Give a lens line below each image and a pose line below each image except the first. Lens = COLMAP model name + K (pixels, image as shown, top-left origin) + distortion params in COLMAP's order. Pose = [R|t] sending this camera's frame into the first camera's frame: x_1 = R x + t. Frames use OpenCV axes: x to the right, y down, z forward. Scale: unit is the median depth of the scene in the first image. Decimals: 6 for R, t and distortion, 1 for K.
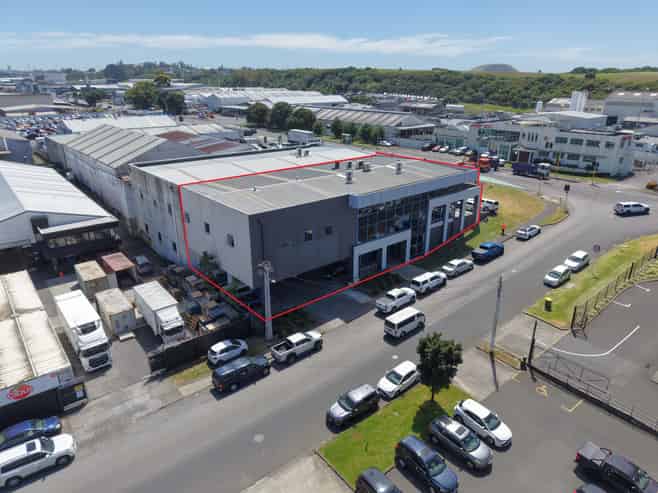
lens RADIAL K [[440.5, 0, 329.0], [0, 440.5, 246.5], [0, 0, 1]] dist [0.028199, -0.027311]
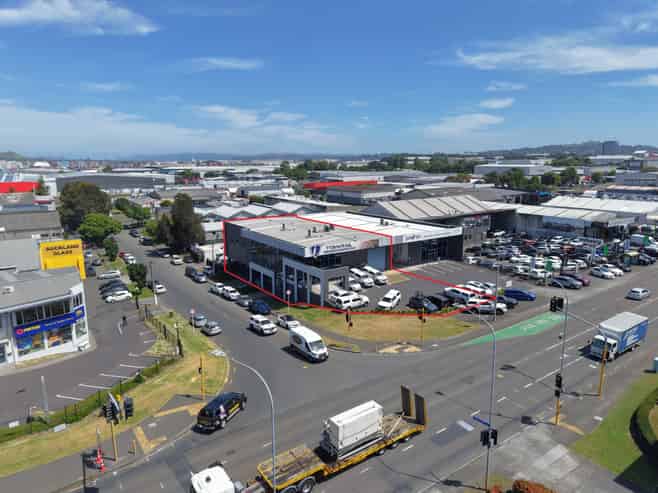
lens RADIAL K [[440.5, 0, 329.0], [0, 440.5, 246.5], [0, 0, 1]] dist [0.028199, -0.027311]
pose [[-0.080261, 0.195056, -0.977503, 1.693614], [-0.348862, 0.913145, 0.210858, -0.520536], [0.933731, 0.357937, -0.005242, 1.292222]]
